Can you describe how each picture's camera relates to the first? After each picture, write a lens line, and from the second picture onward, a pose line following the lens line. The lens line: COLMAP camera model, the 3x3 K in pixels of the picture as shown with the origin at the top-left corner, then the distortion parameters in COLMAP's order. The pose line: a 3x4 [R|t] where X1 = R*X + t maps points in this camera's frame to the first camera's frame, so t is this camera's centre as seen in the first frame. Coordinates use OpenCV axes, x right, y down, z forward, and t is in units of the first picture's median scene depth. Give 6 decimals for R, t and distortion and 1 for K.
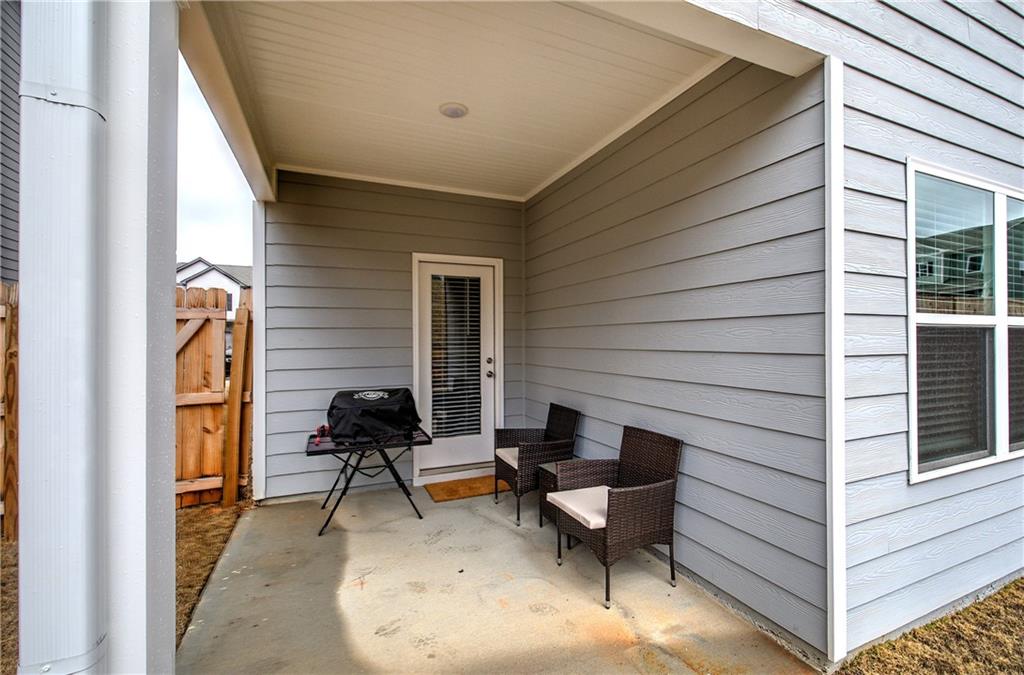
lens RADIAL K [[431.5, 0, 512.7], [0, 431.5, 337.5], [0, 0, 1]] dist [-0.011622, 0.005431]
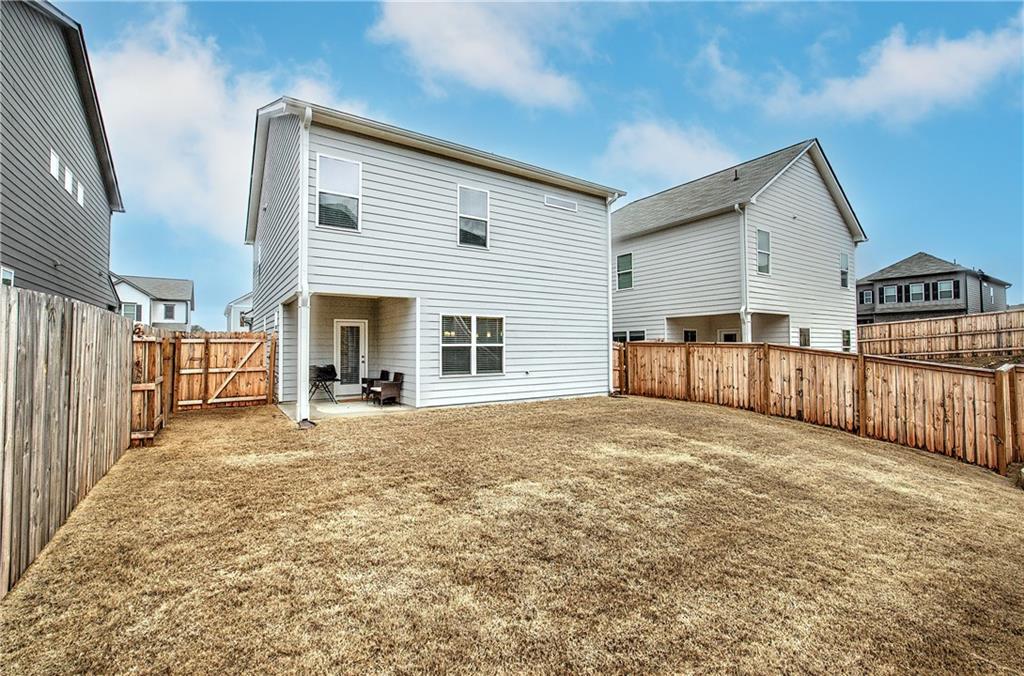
lens RADIAL K [[431.5, 0, 508.4], [0, 431.5, 335.8], [0, 0, 1]] dist [-0.011622, 0.005431]
pose [[0.982344, 0.002733, 0.187063, 0.416576], [0.001246, 0.999776, -0.021150, -0.024099], [-0.187079, 0.021010, 0.982120, -2.266747]]
